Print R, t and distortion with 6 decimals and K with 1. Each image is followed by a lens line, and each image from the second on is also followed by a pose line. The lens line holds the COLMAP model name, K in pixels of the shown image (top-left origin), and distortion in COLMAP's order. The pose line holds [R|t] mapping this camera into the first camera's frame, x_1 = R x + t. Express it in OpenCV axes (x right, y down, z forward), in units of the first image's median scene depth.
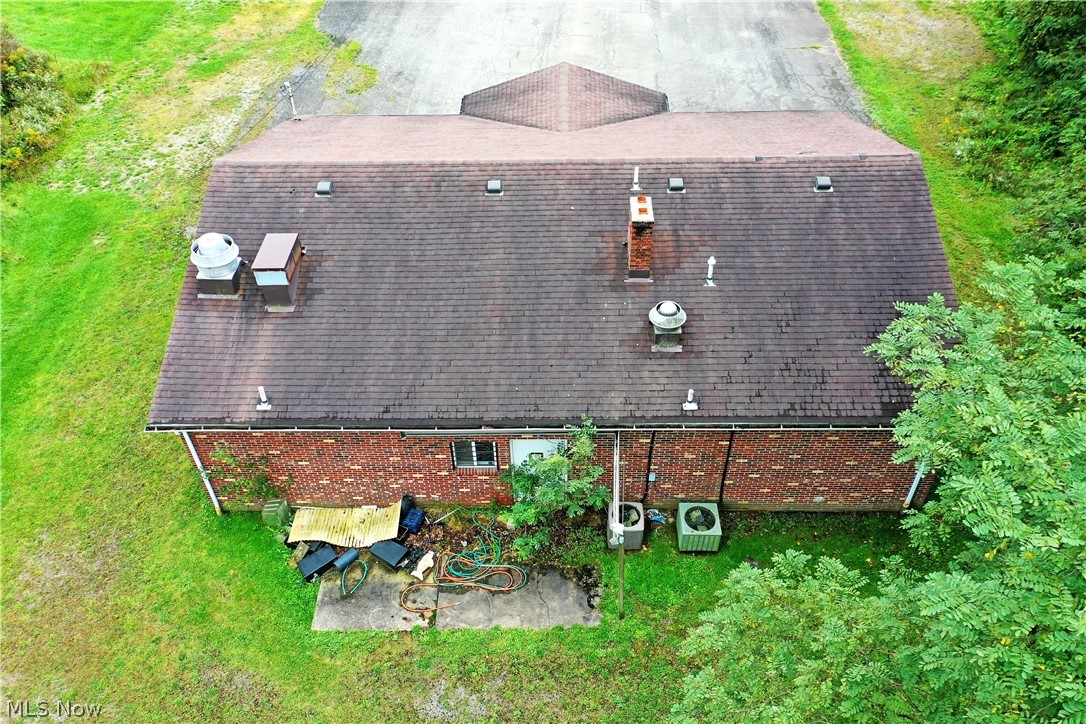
lens RADIAL K [[862.8, 0, 539.1], [0, 862.8, 363.8], [0, 0, 1]] dist [0.021371, 0.001196]
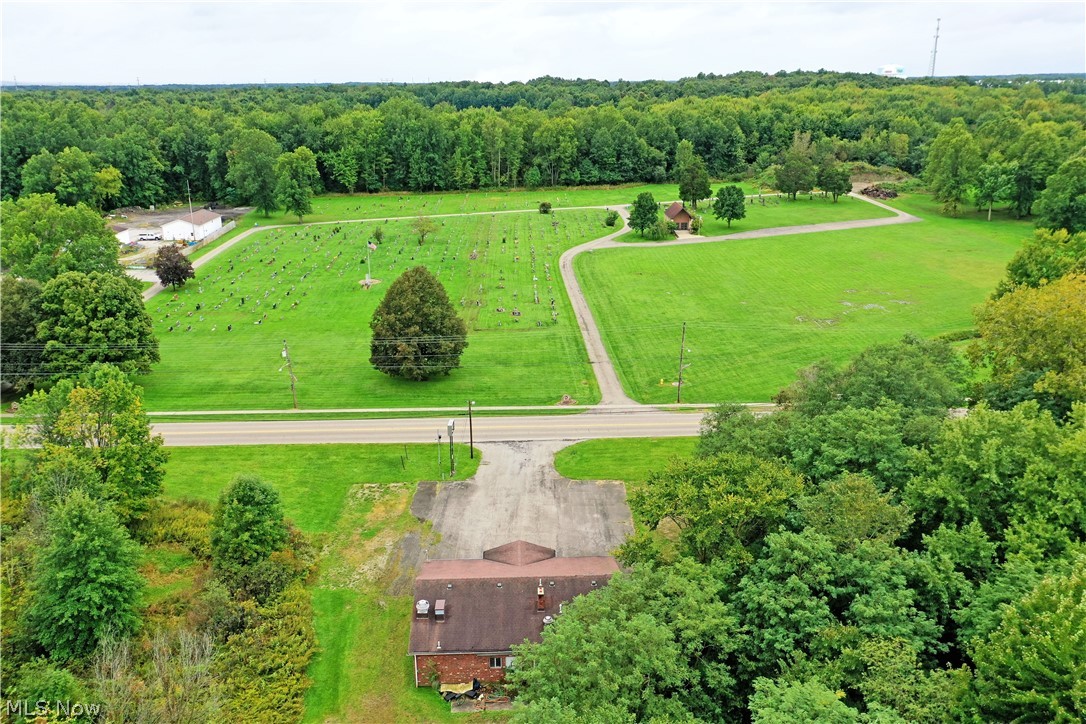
lens RADIAL K [[862.8, 0, 539.1], [0, 862.8, 363.8], [0, 0, 1]] dist [0.021371, 0.001196]
pose [[0.998686, -0.003348, 0.051142, -0.067380], [0.024792, 0.904907, -0.424886, 0.466133], [-0.044856, 0.425596, 0.903801, -2.506204]]
